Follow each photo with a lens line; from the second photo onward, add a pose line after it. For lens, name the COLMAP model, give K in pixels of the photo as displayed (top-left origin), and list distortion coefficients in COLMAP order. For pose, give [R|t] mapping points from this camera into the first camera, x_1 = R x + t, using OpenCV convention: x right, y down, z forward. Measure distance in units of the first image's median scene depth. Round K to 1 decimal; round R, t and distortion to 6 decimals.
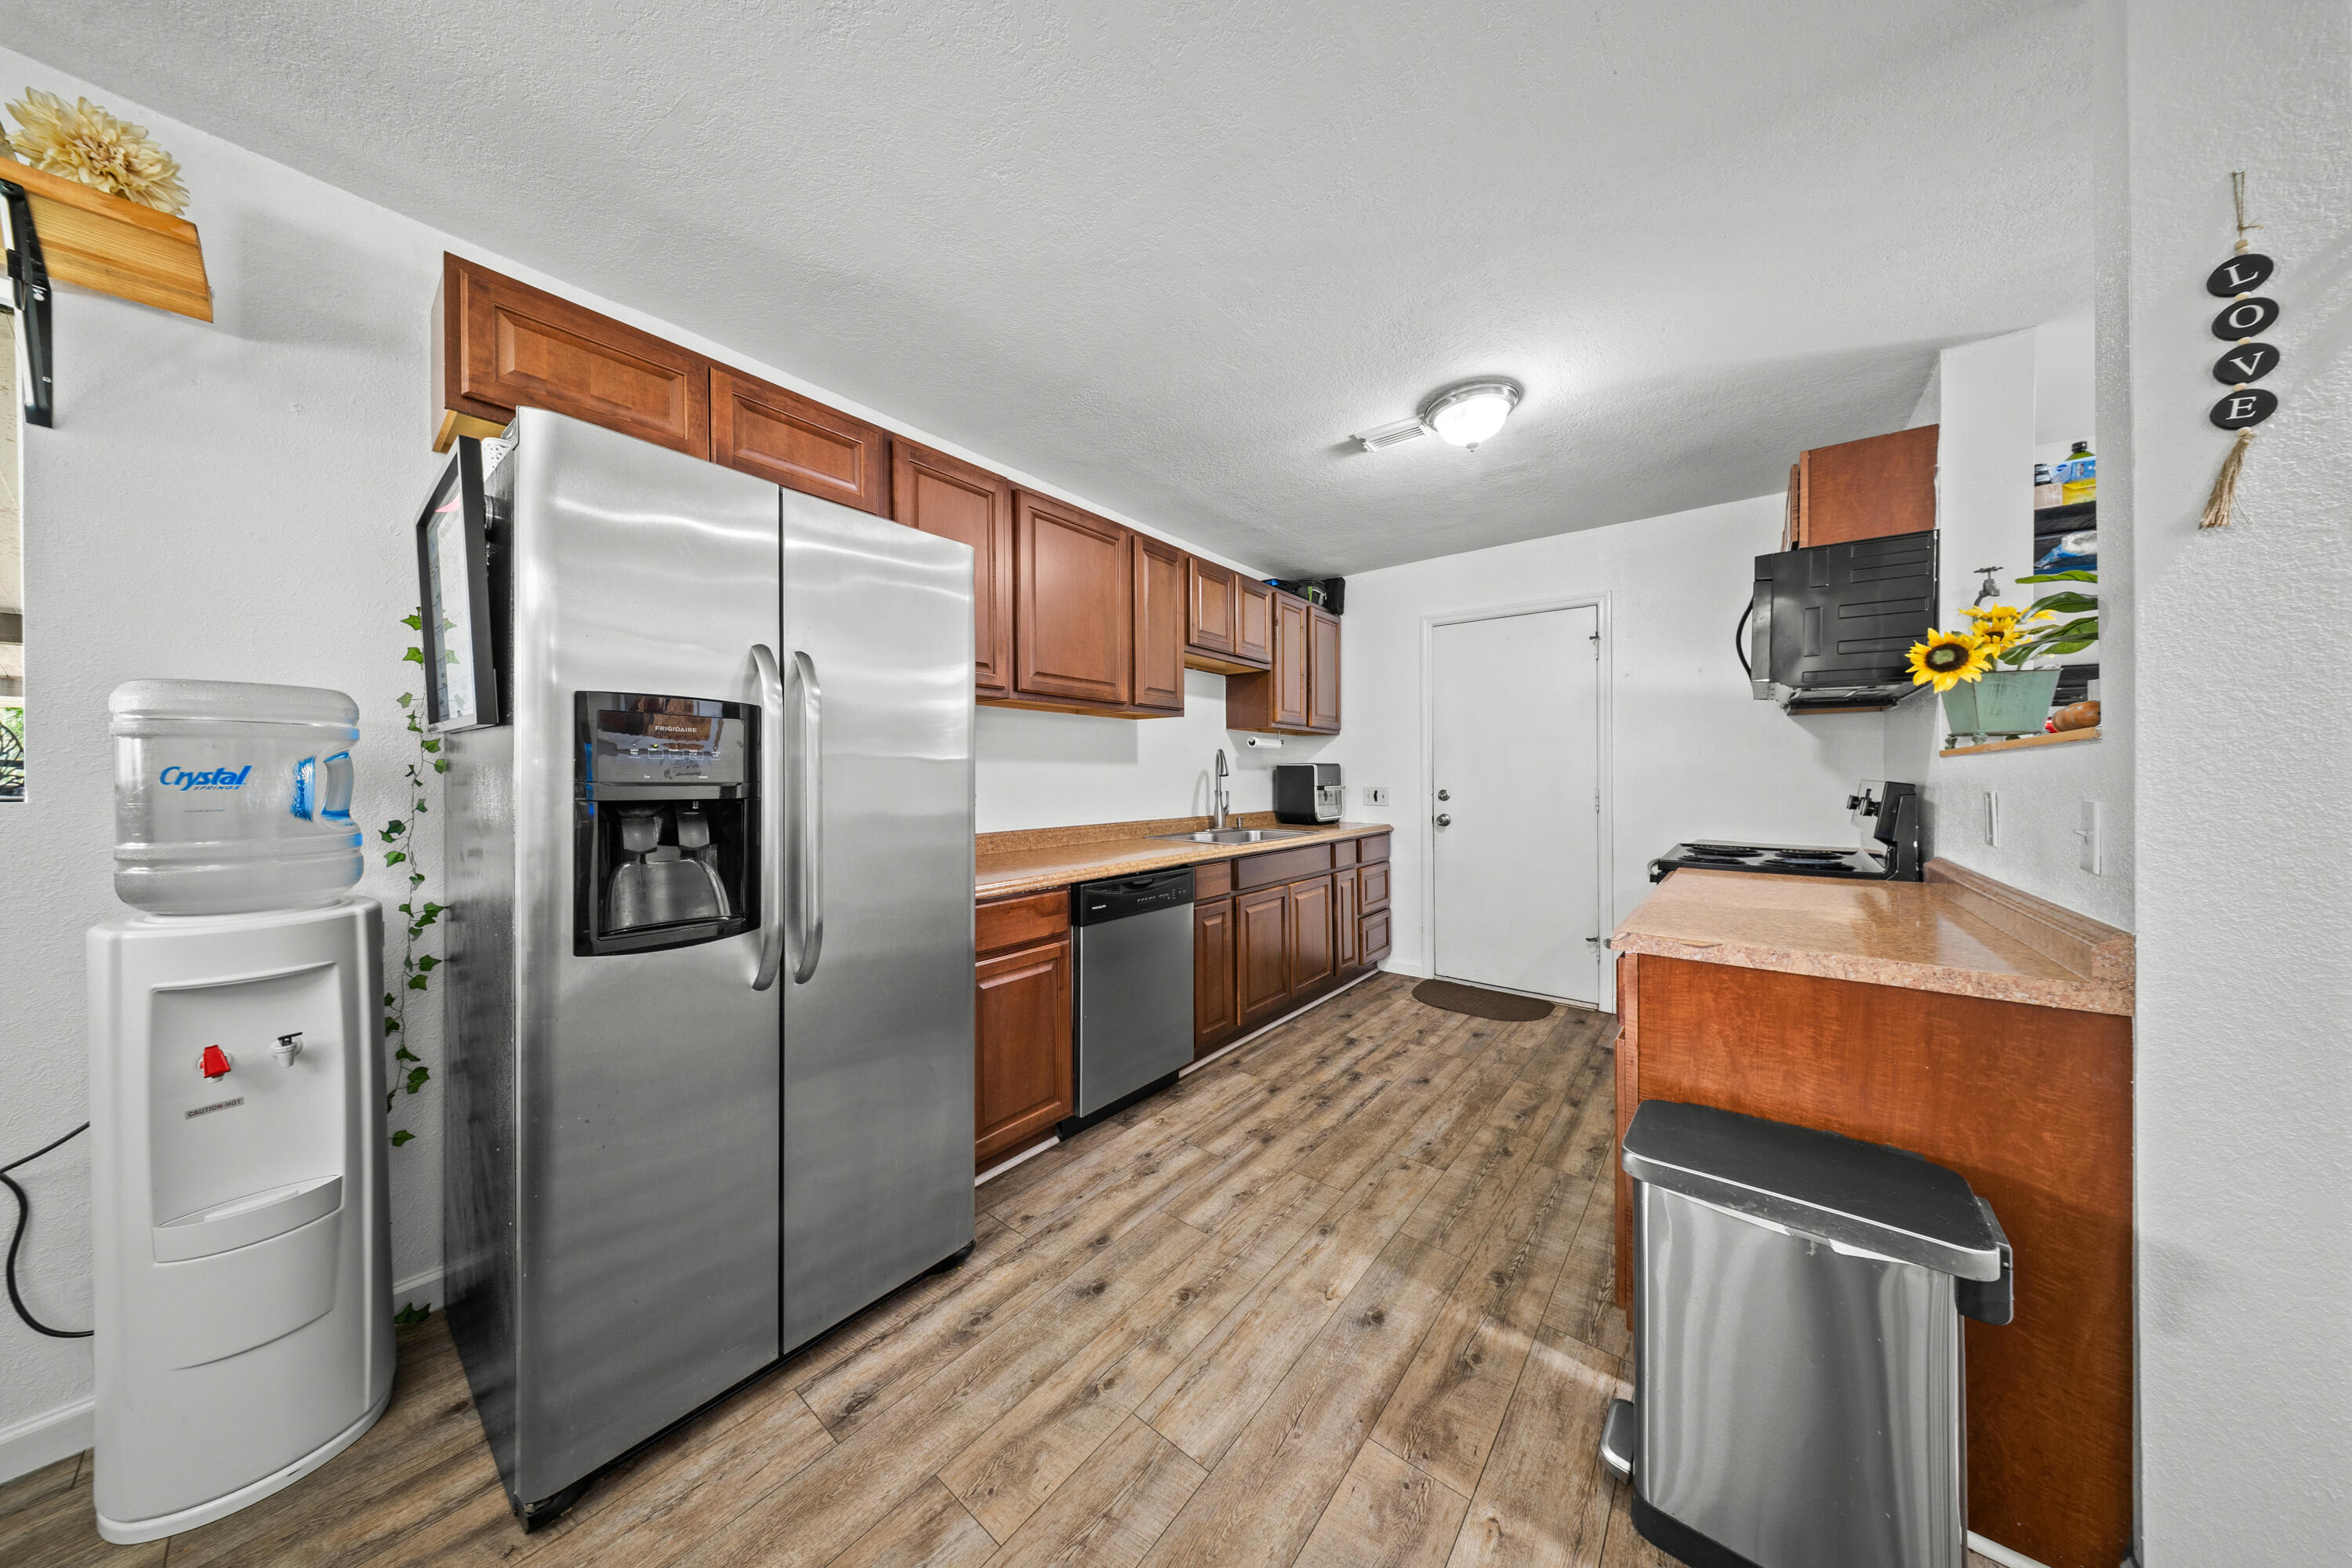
lens RADIAL K [[709.6, 0, 1158.4], [0, 709.6, 780.1], [0, 0, 1]] dist [0.001277, -0.000084]
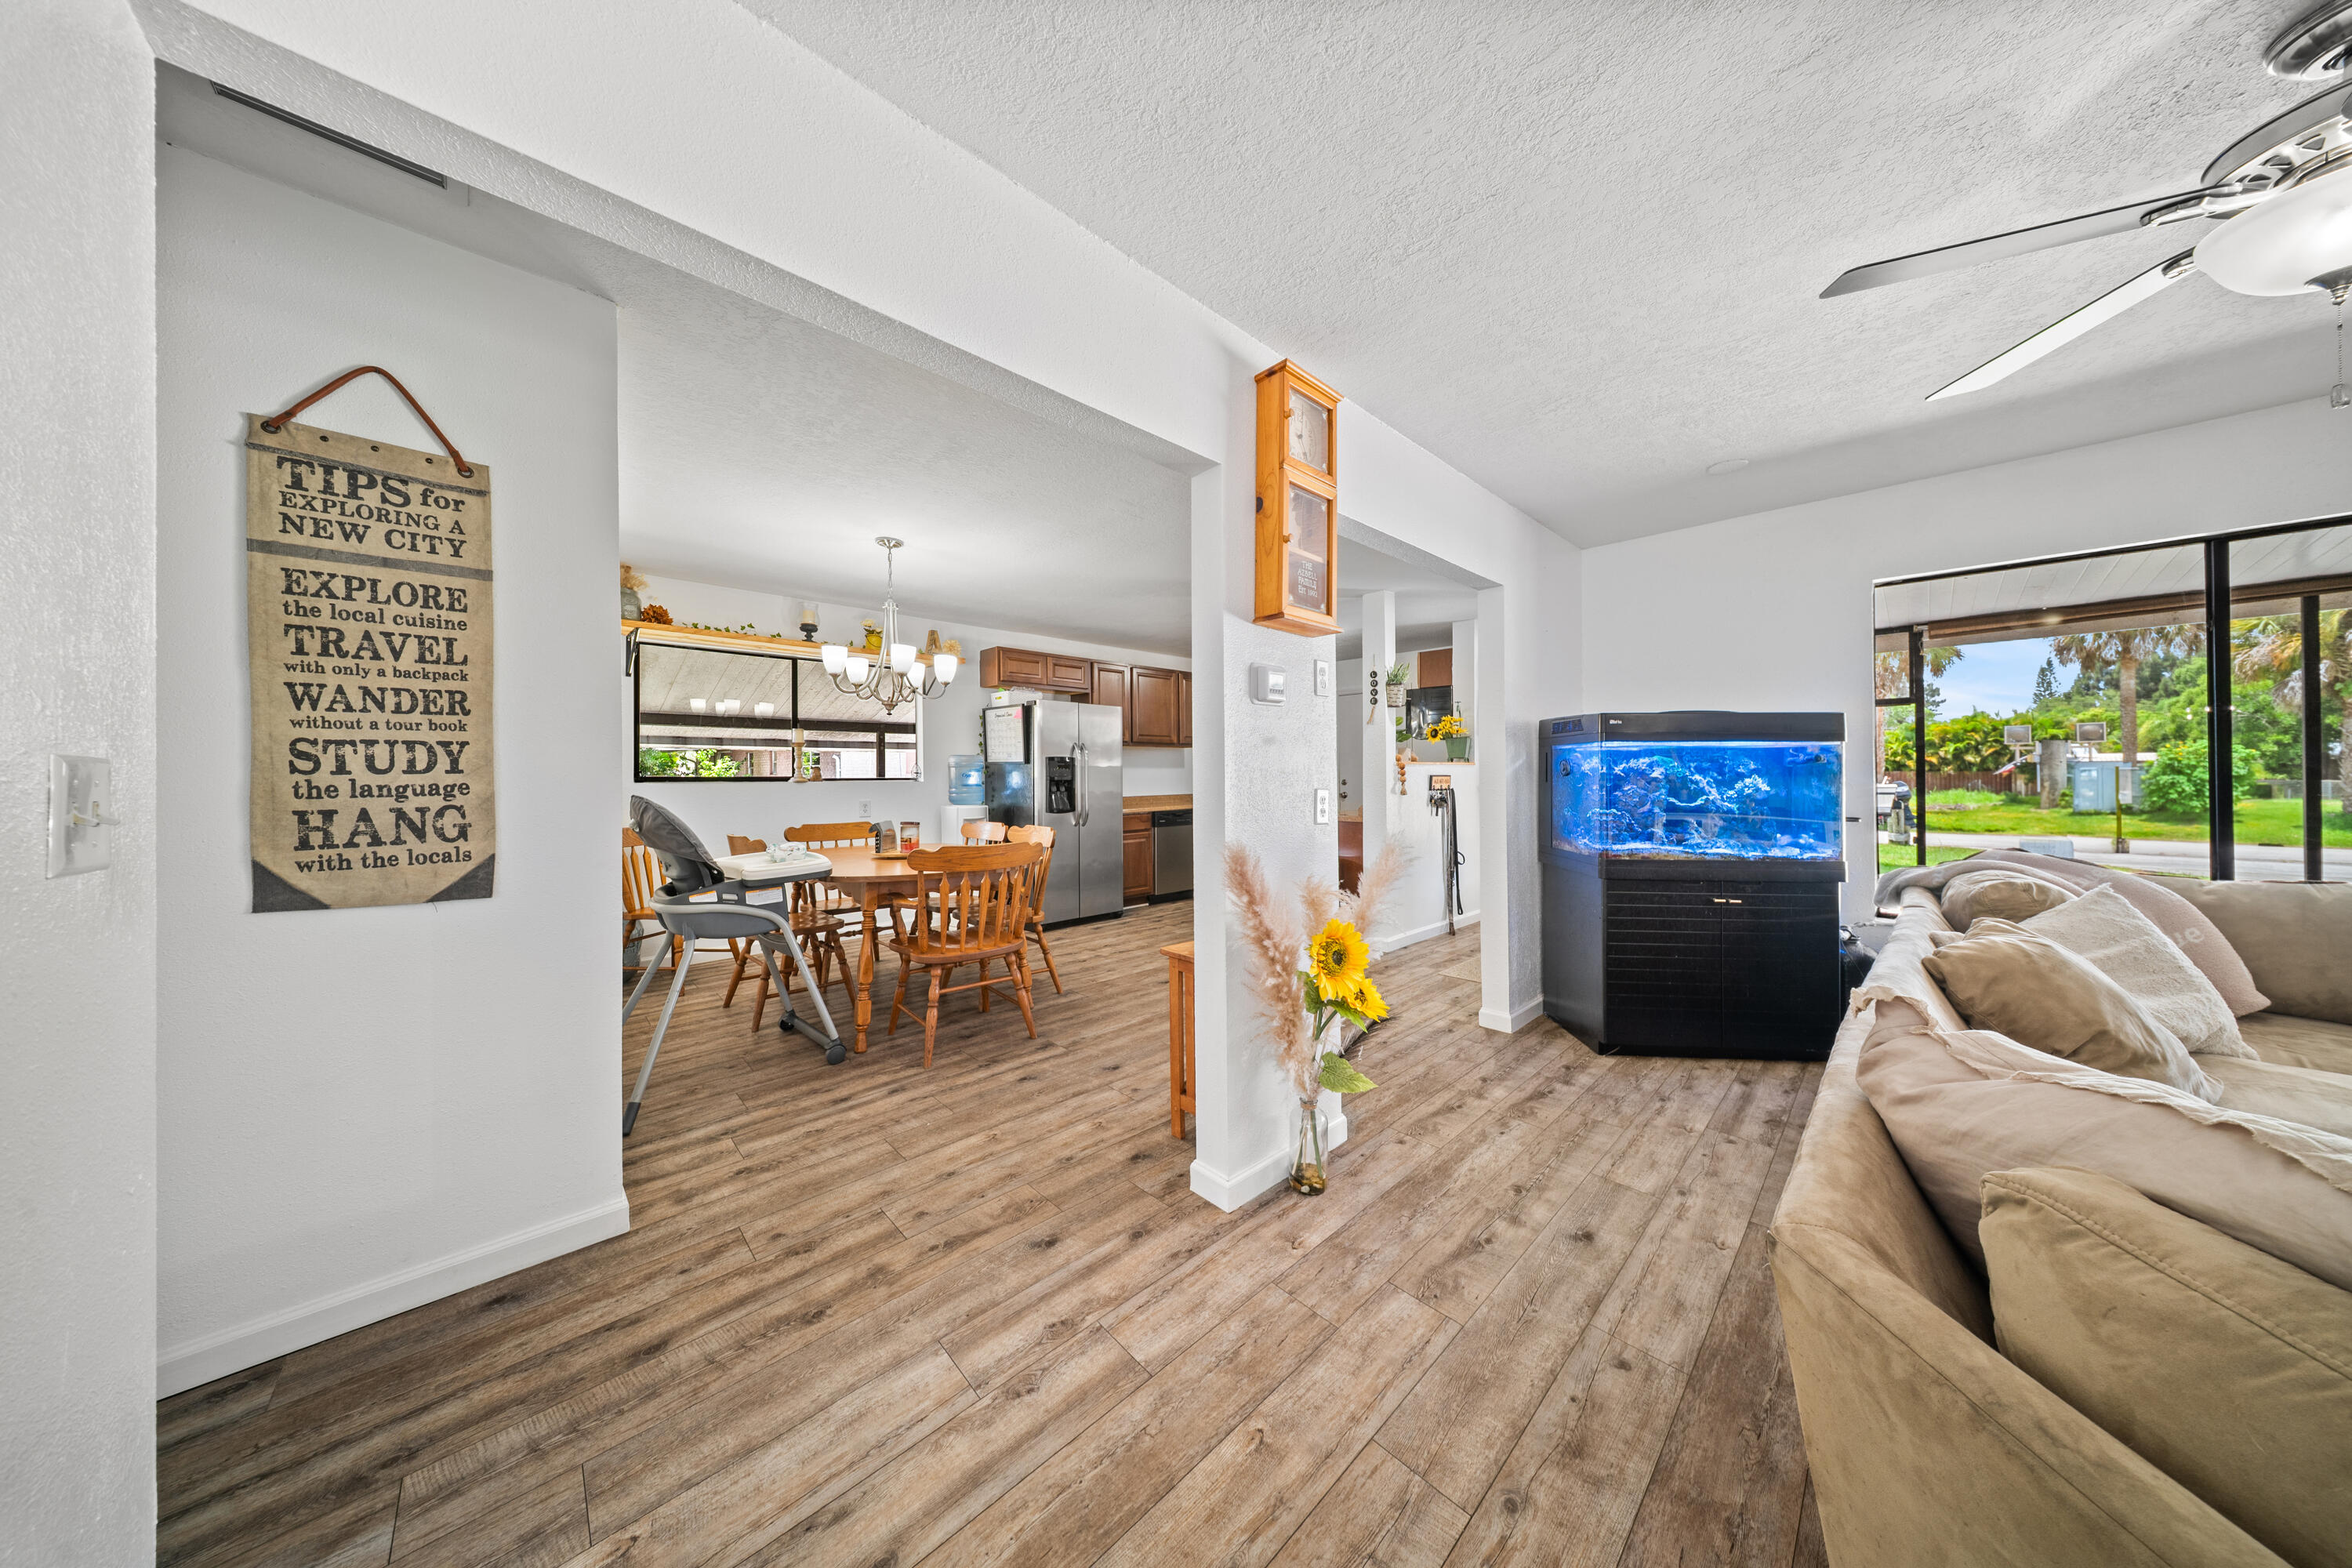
lens RADIAL K [[695.4, 0, 1164.0], [0, 695.4, 775.7], [0, 0, 1]] dist [0.002101, 0.000092]
pose [[0.991717, -0.005499, -0.128328, 0.277348], [0.005145, 0.999982, -0.003088, 0.011433], [0.128342, 0.002403, 0.991727, -1.714789]]
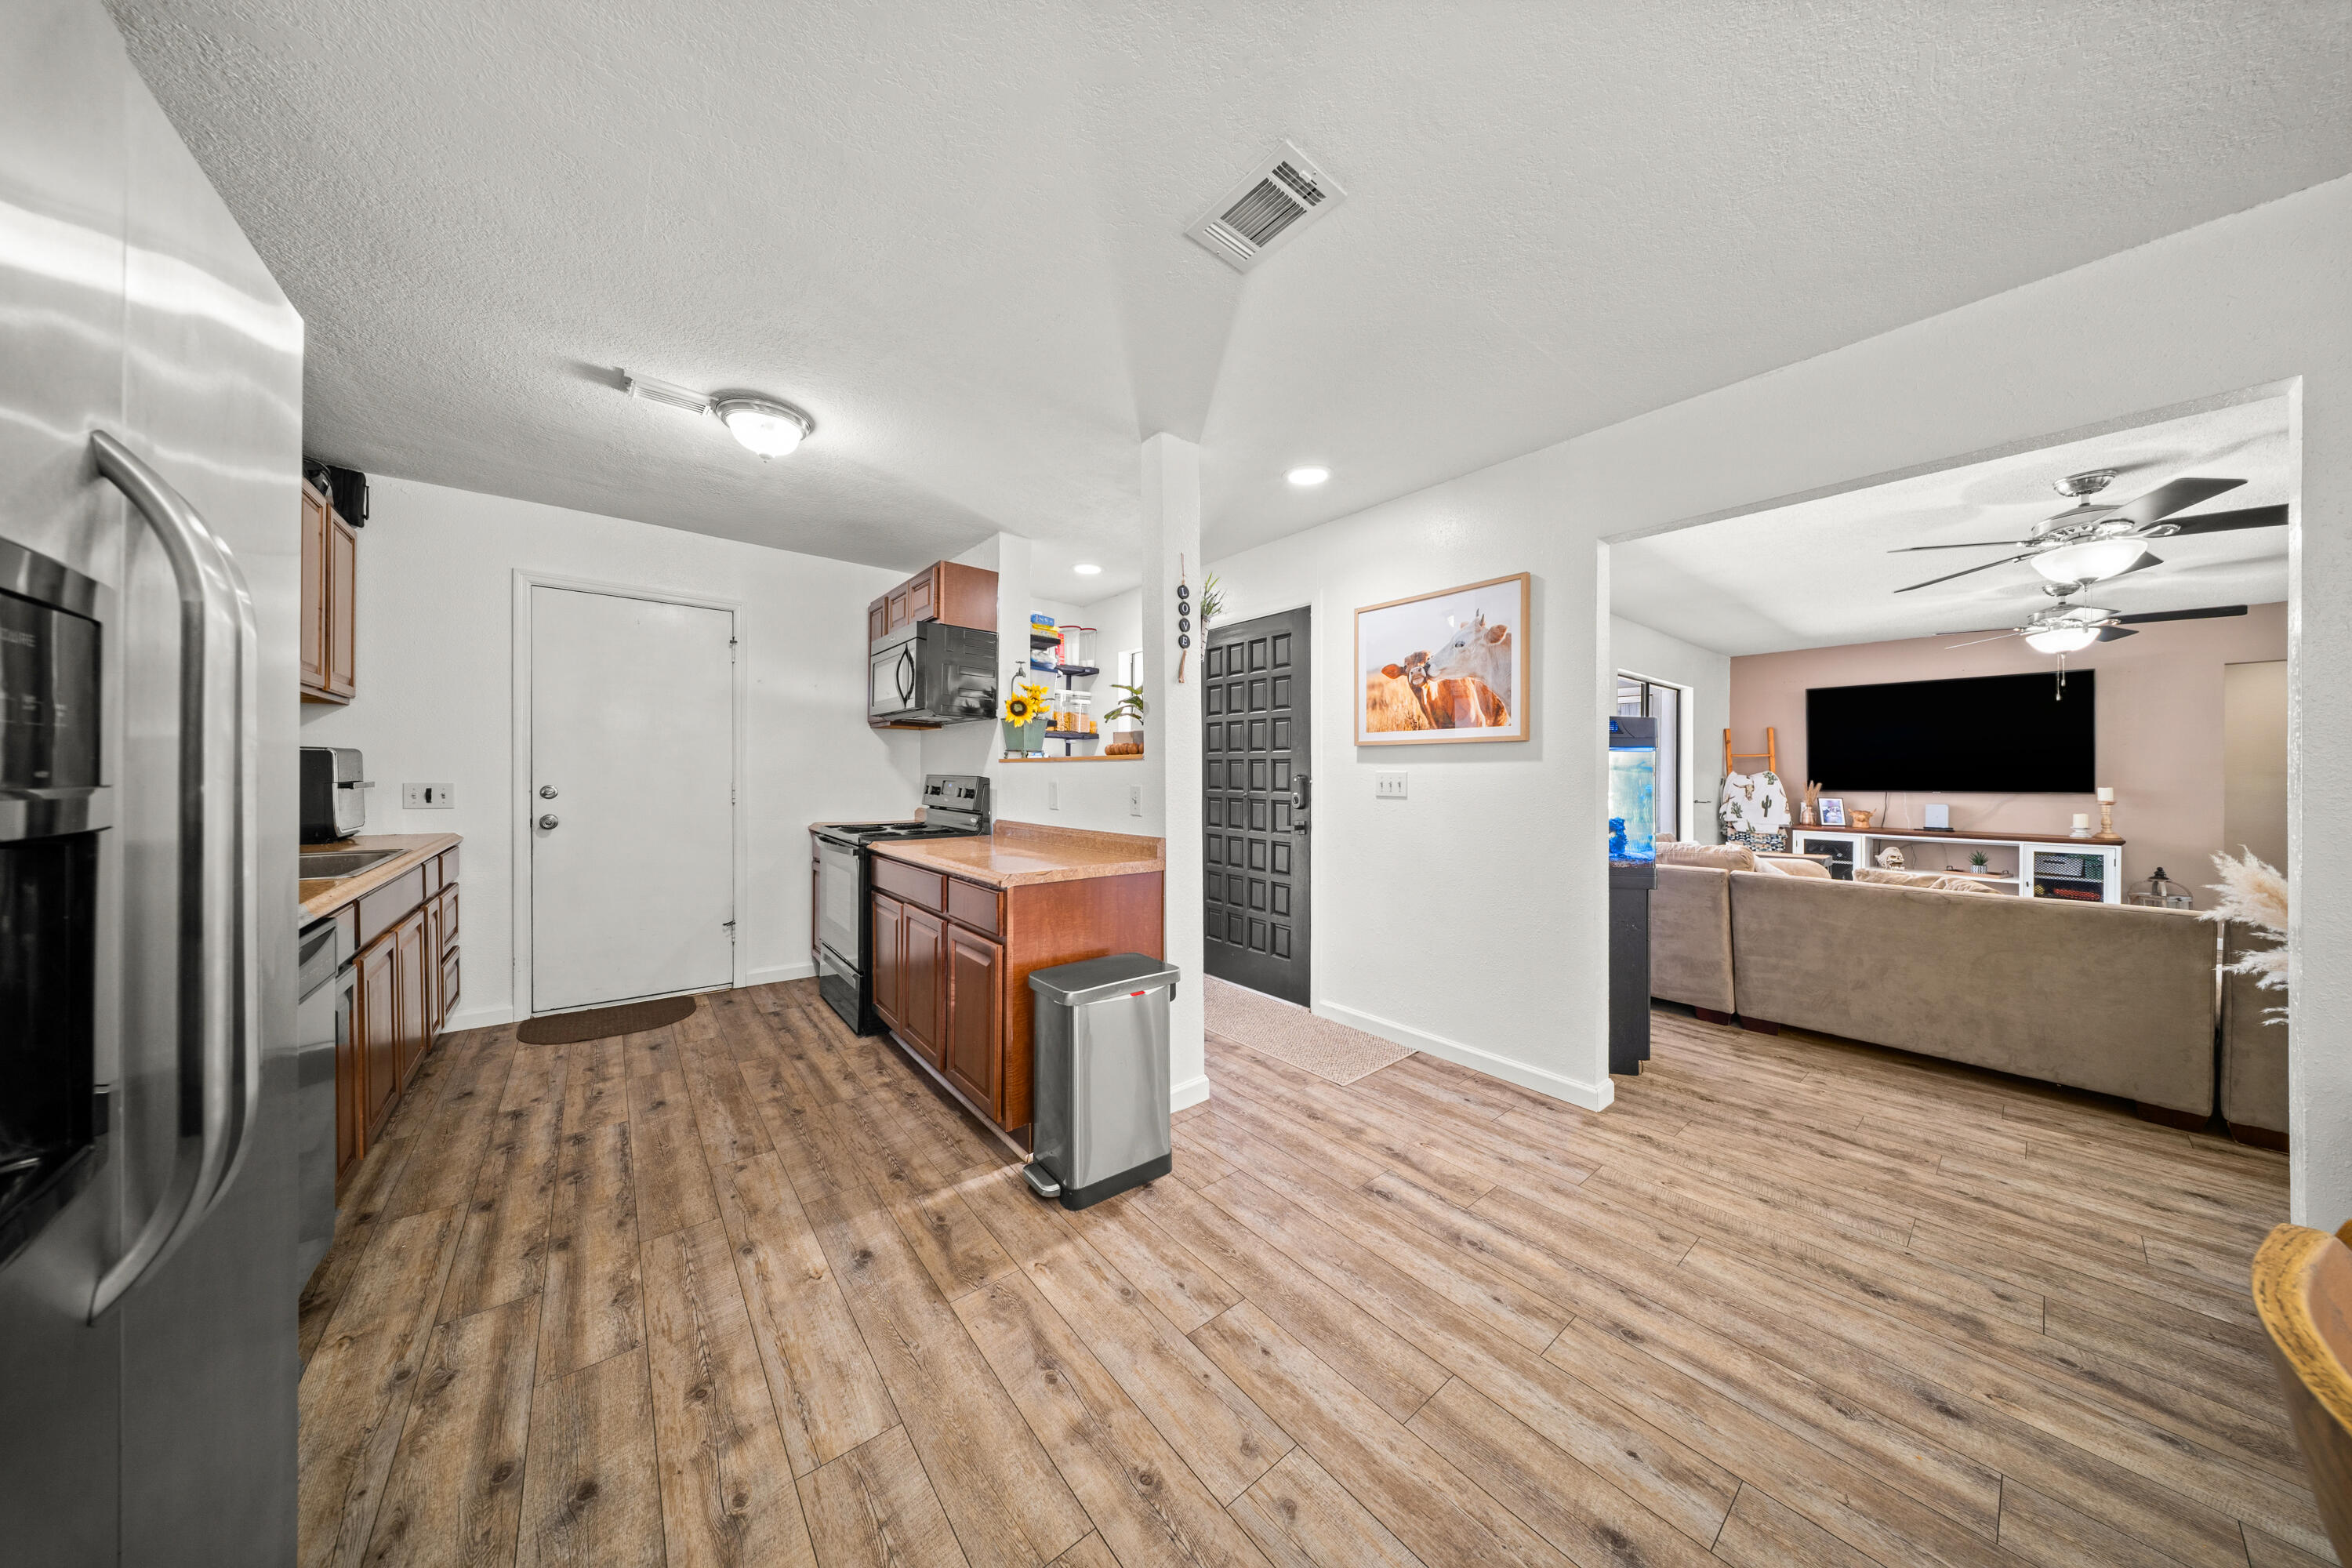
lens RADIAL K [[708.8, 0, 1176.0], [0, 708.8, 784.0], [0, 0, 1]] dist [0.001172, -0.002378]
pose [[0.196897, -0.012571, 0.980344, -0.468550], [-0.001829, 0.999911, 0.013189, -0.002797], [-0.980422, -0.004390, 0.196857, 0.205090]]
